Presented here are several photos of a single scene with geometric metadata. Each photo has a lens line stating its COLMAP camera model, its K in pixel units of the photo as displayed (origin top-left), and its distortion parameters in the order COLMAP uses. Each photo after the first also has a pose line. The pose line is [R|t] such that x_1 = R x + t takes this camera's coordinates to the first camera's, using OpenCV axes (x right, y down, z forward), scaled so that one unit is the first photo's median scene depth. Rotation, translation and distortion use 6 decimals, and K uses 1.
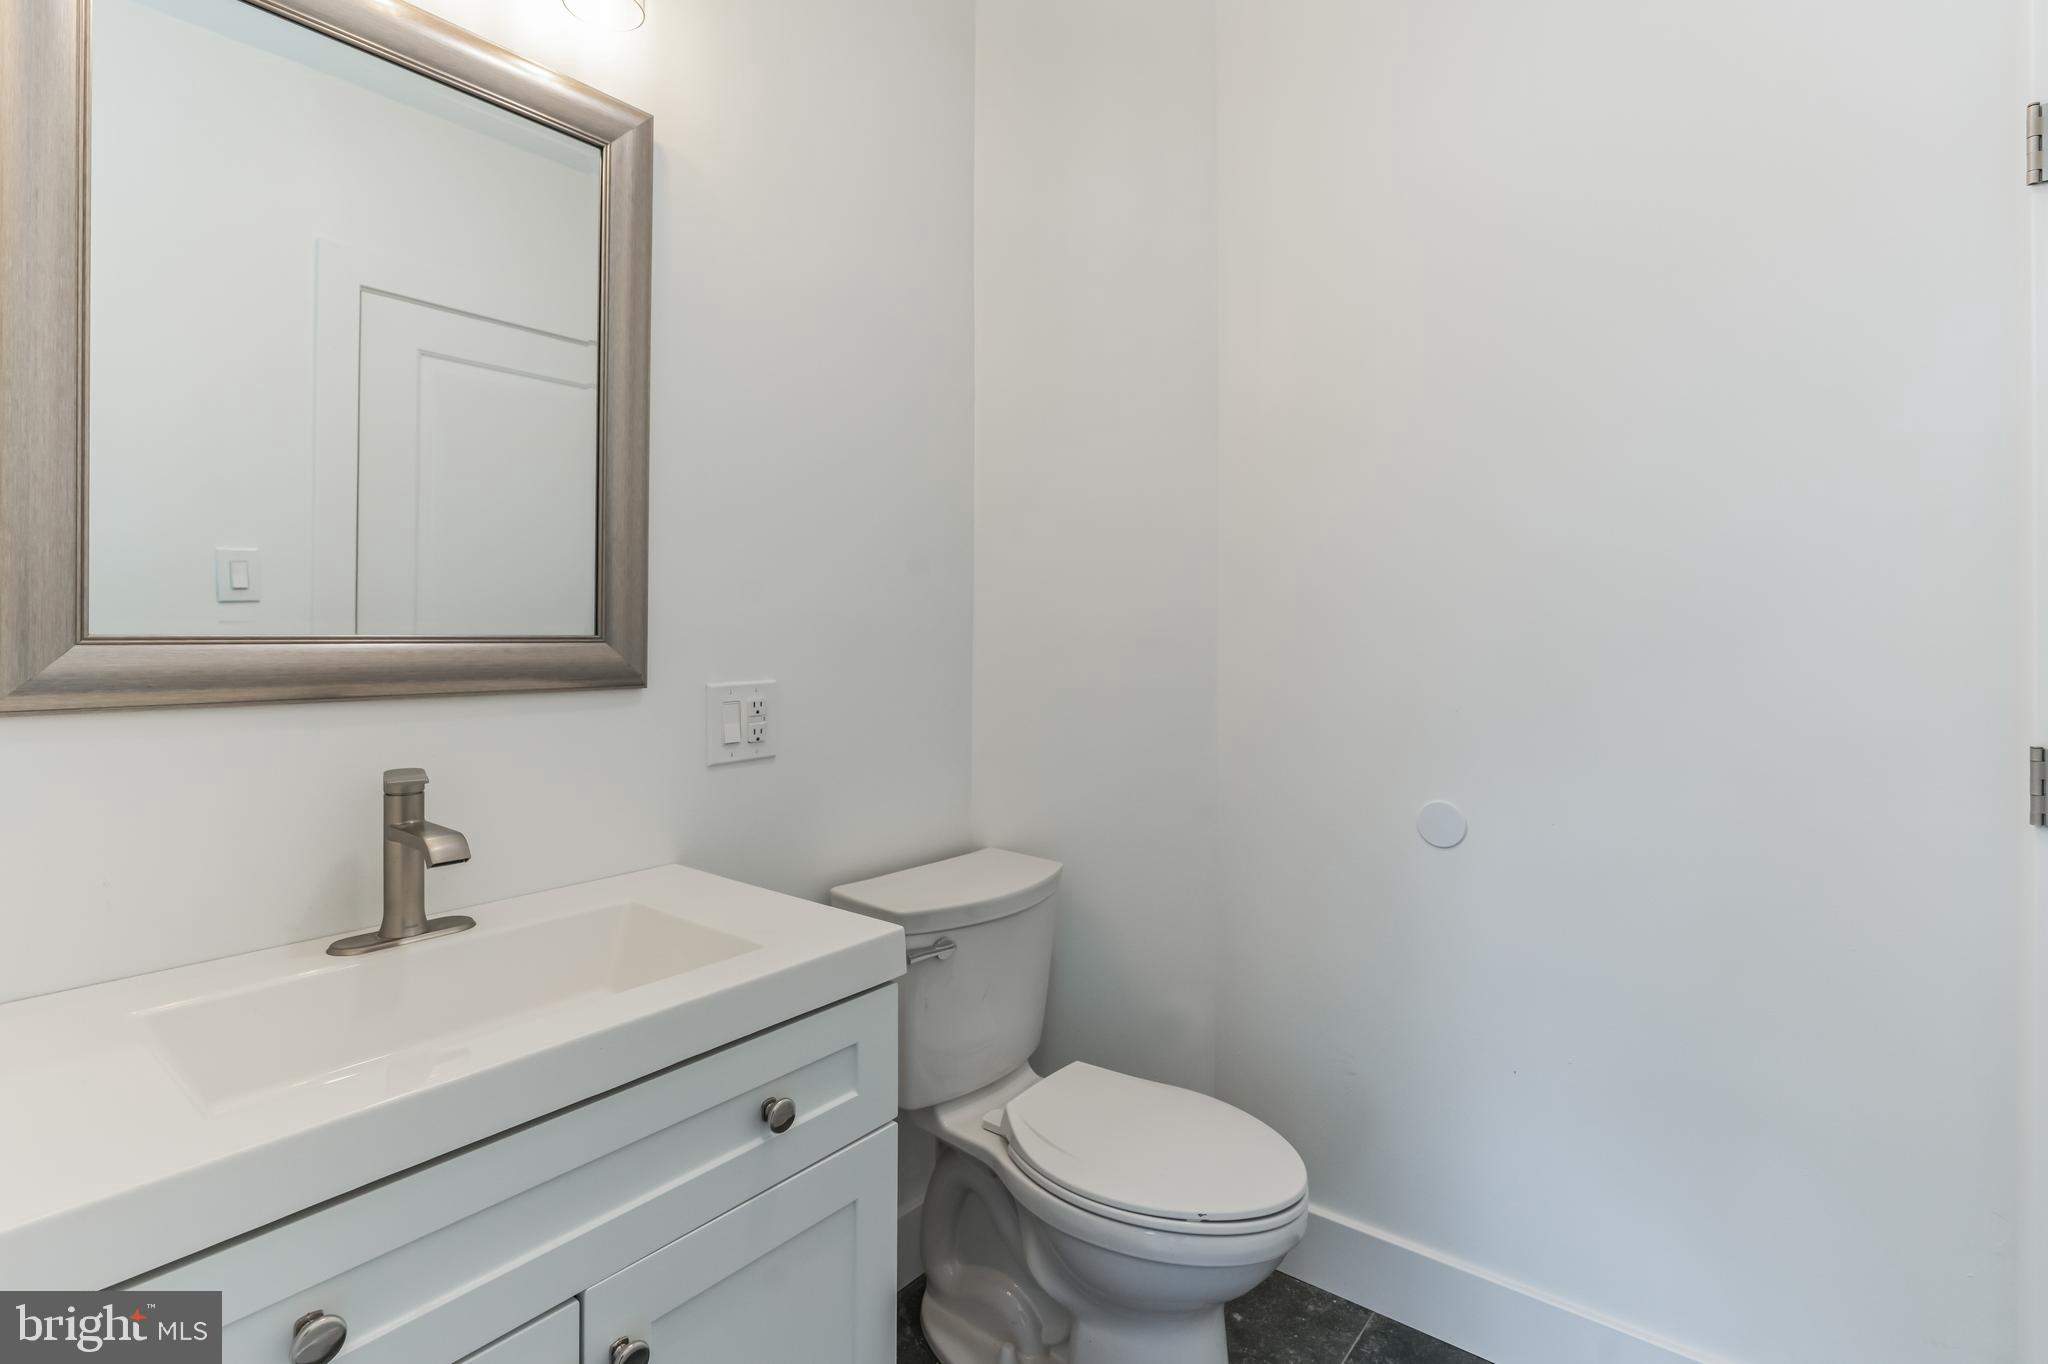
lens RADIAL K [[958.0, 0, 1011.9], [0, 958.0, 618.5], [0, 0, 1]] dist [-0.012137, 0.006847]
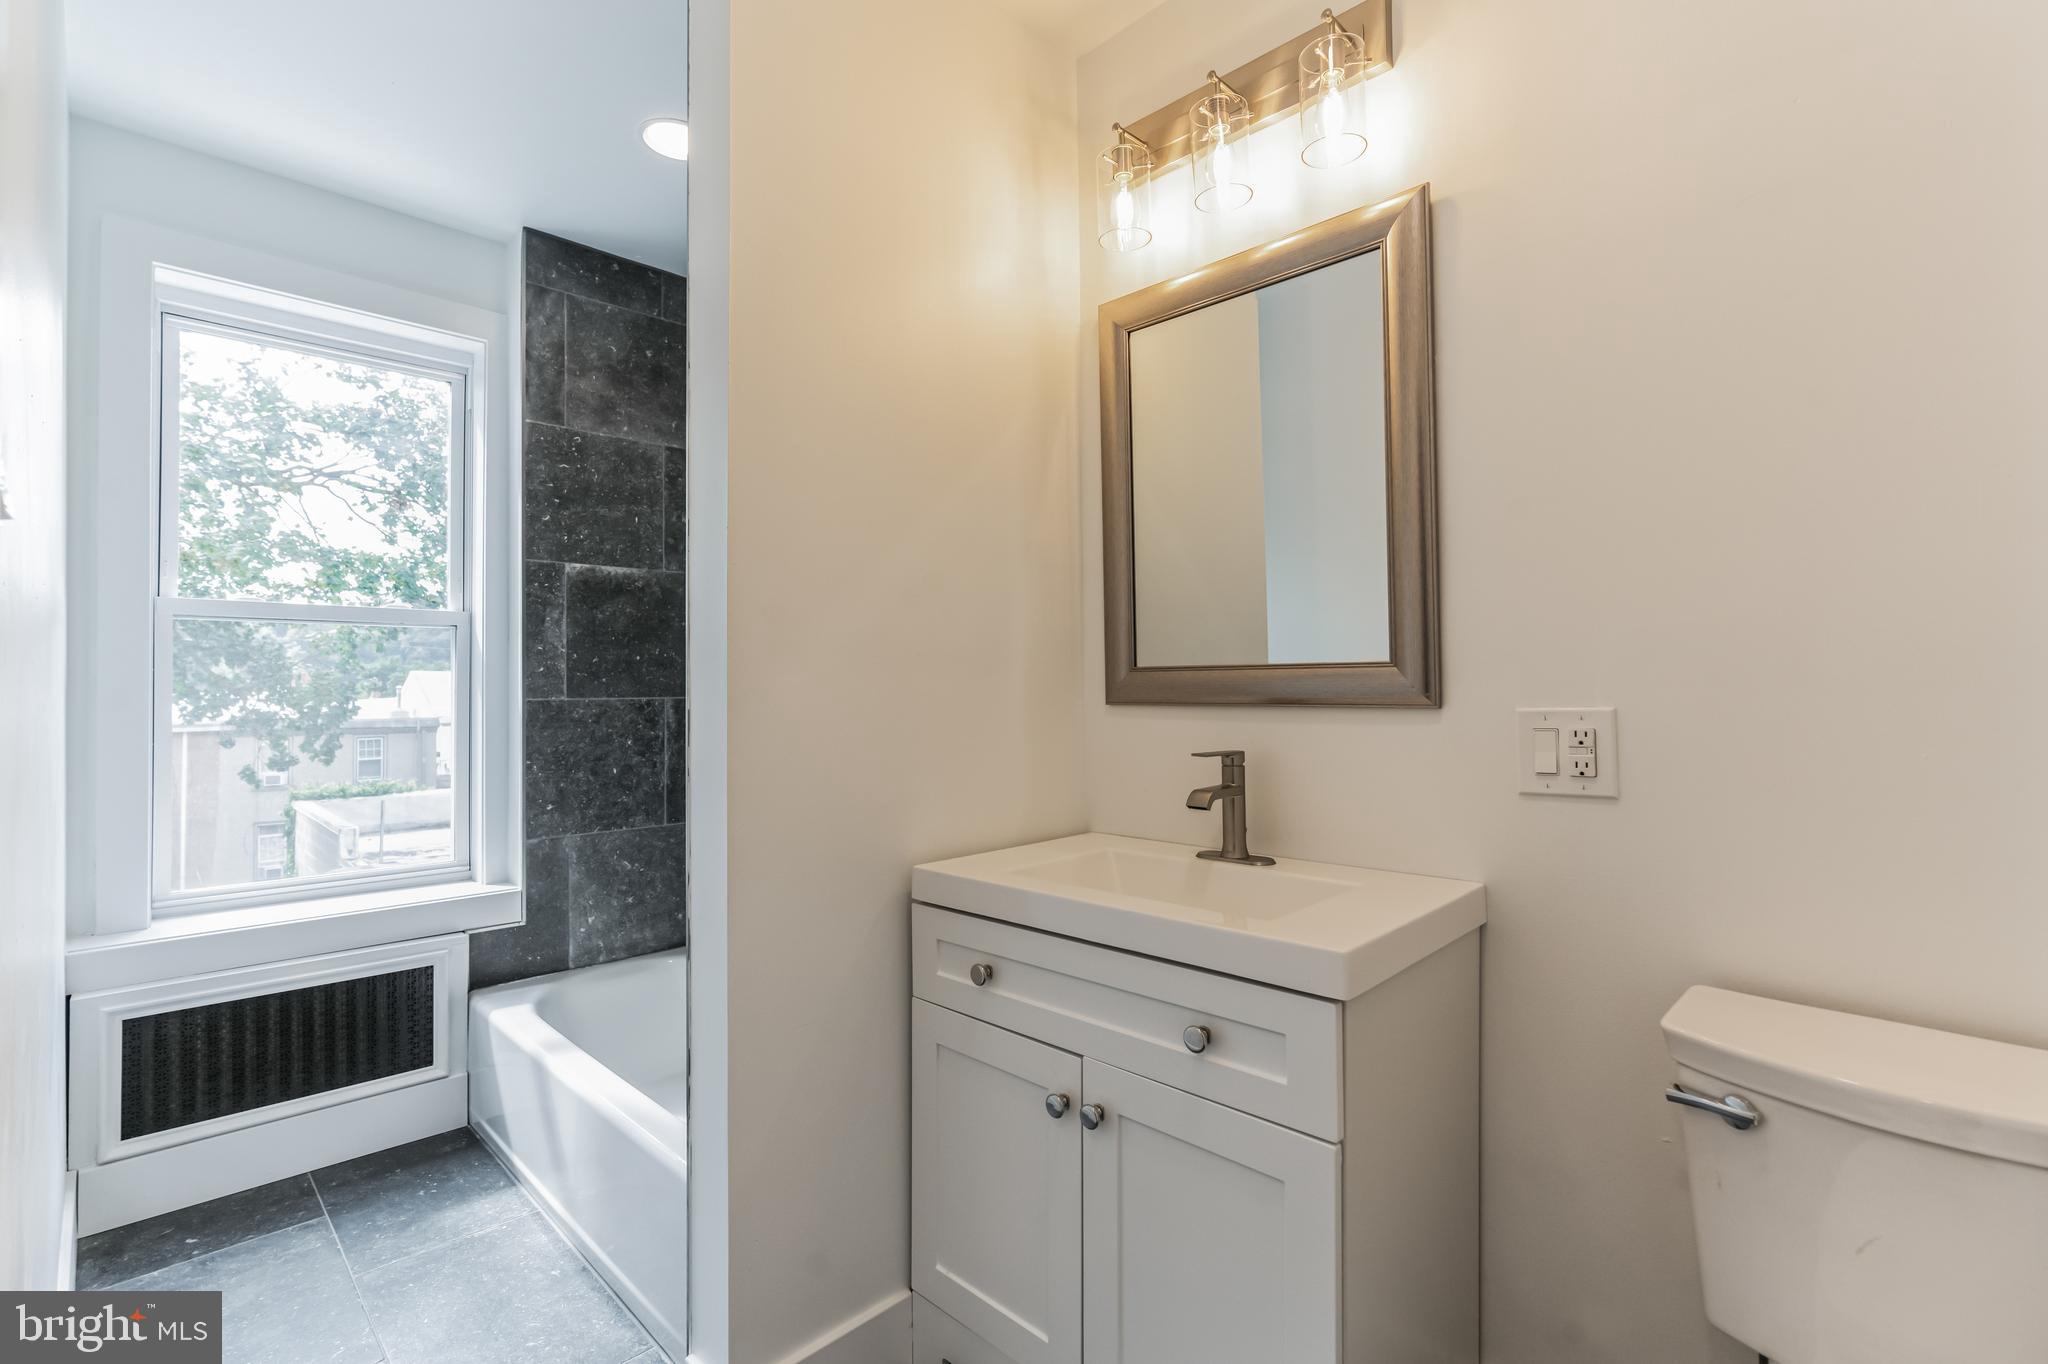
lens RADIAL K [[930.2, 0, 1035.1], [0, 930.2, 666.7], [0, 0, 1]] dist [-0.002310, -0.000053]
pose [[-0.107993, -0.019486, -0.993961, 0.660906], [0.028057, 0.999350, -0.022640, 0.033798], [0.993756, -0.030332, -0.107376, 0.611778]]
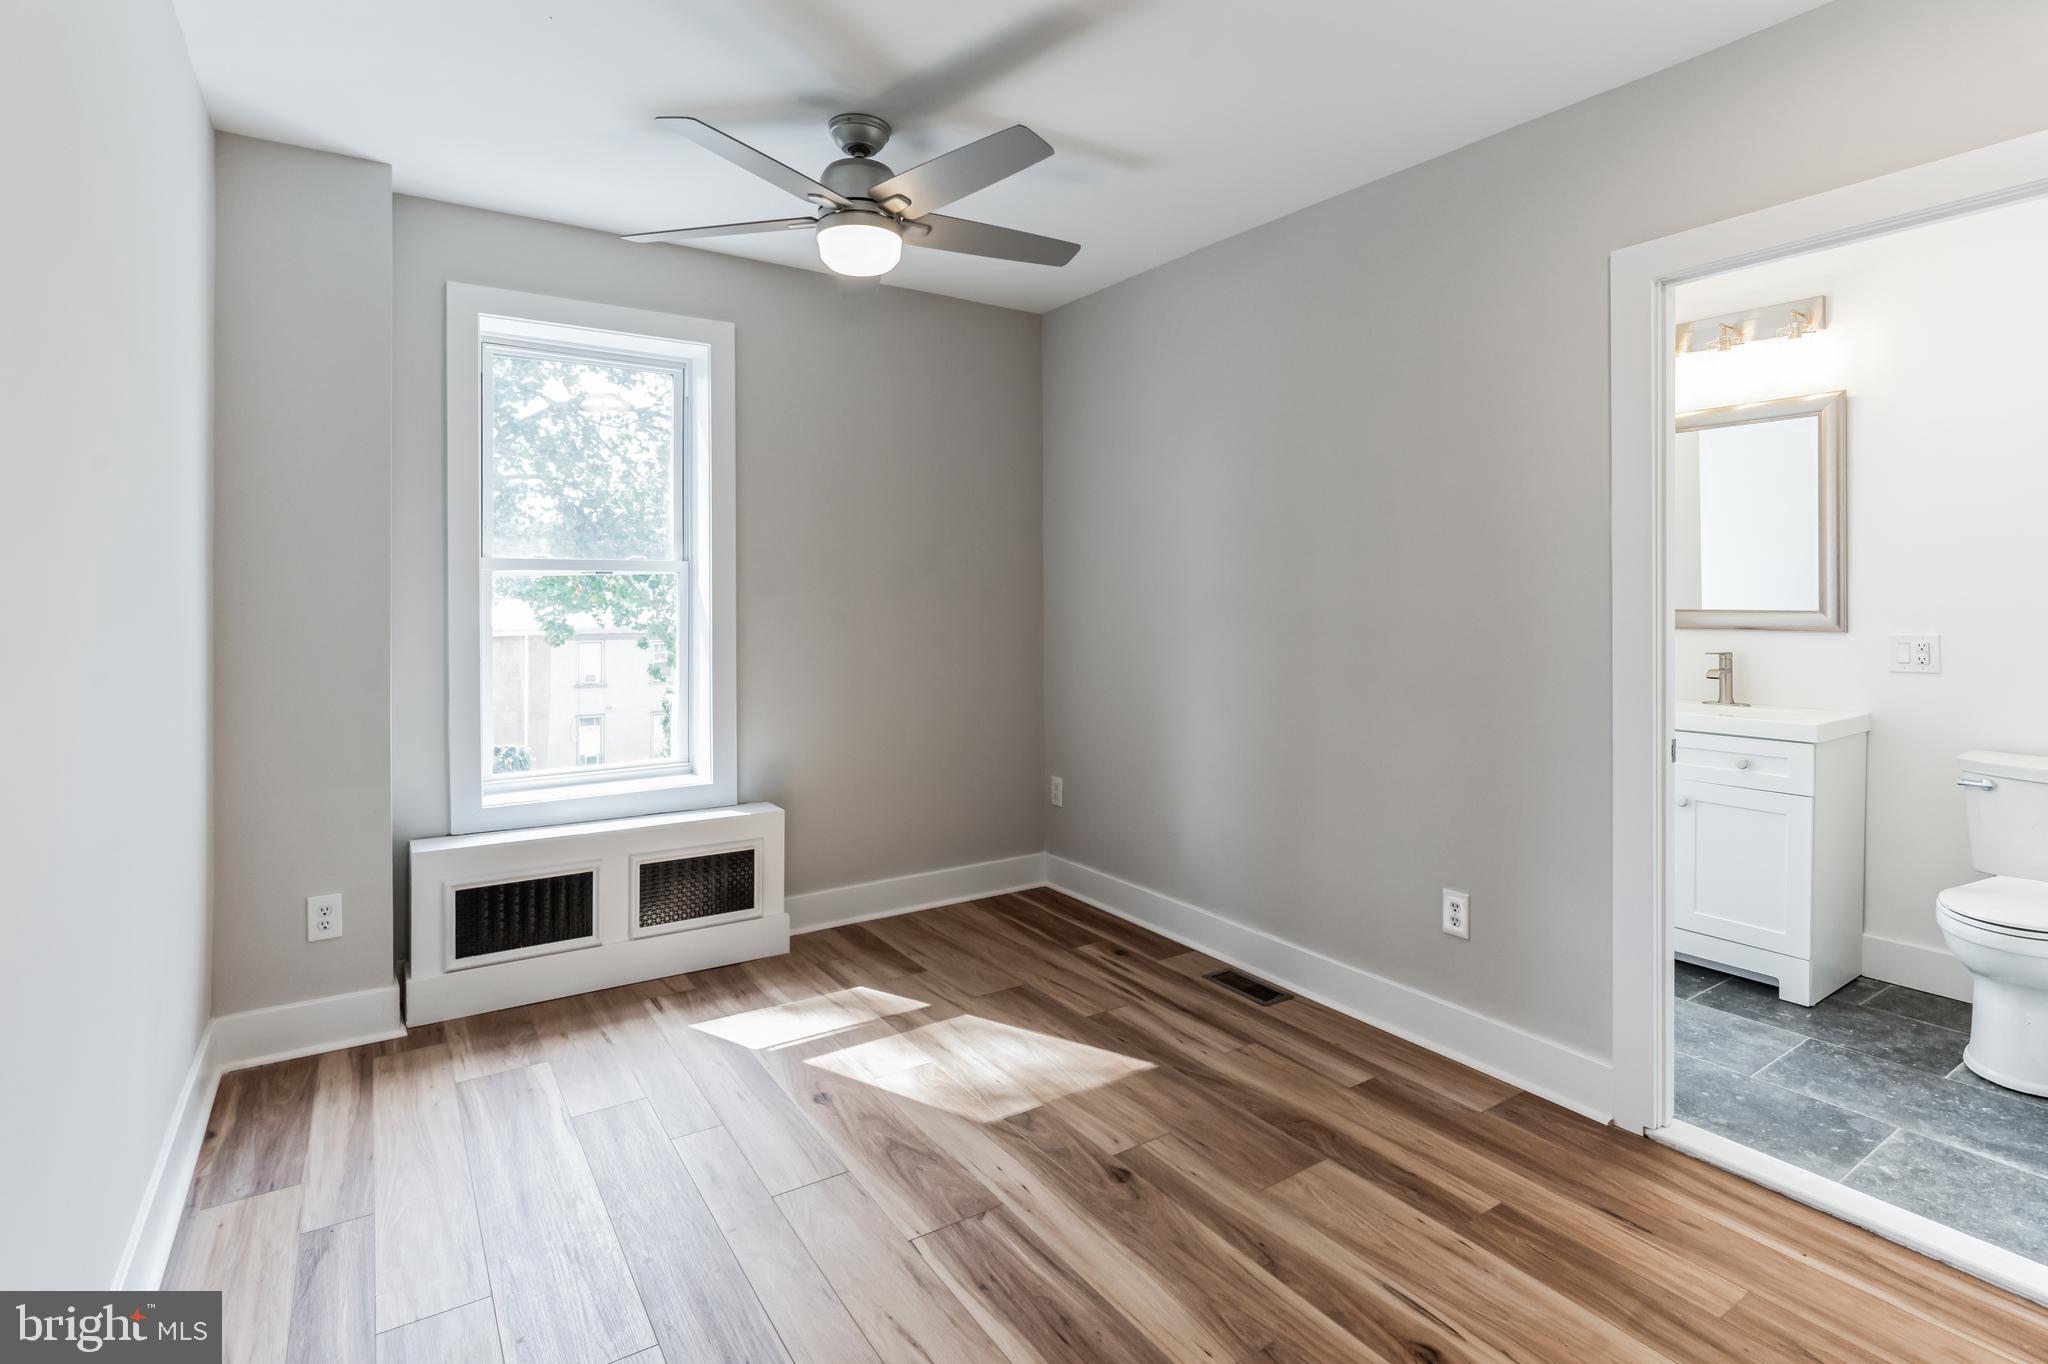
lens RADIAL K [[999.7, 0, 1021.9], [0, 999.7, 597.4], [0, 0, 1]] dist [0.000668, 0.001627]
pose [[-0.312302, 0.000191, -0.949983, 2.387241], [0.021075, 0.999755, -0.006727, -0.037176], [0.949749, -0.022122, -0.312230, -0.138630]]
